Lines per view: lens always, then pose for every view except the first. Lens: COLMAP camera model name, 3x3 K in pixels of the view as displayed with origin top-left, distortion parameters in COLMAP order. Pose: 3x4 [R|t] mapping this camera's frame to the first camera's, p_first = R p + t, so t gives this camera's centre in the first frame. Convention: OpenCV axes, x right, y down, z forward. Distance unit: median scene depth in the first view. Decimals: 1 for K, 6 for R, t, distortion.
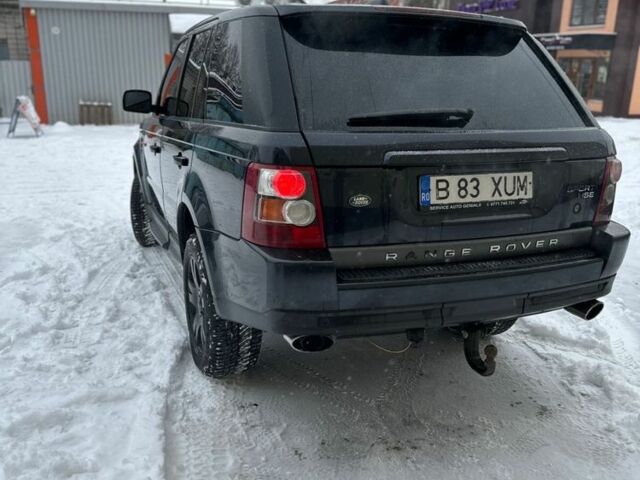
lens RADIAL K [[595.7, 0, 320.0], [0, 595.7, 240.0], [0, 0, 1]] dist [0.155504, -0.311399]
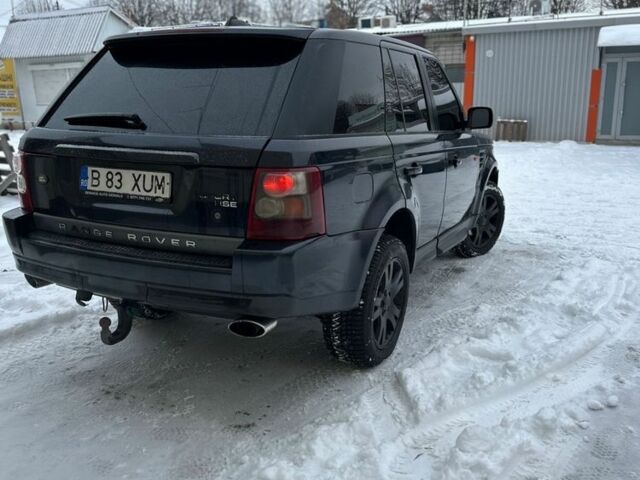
lens RADIAL K [[592.7, 0, 326.0], [0, 592.7, 234.0], [0, 0, 1]] dist [0.174151, -0.339102]
pose [[0.665066, 0.148430, -0.731885, 1.359185], [-0.177055, 0.983445, 0.038558, -0.098947], [0.725492, 0.103940, 0.680336, 0.497202]]
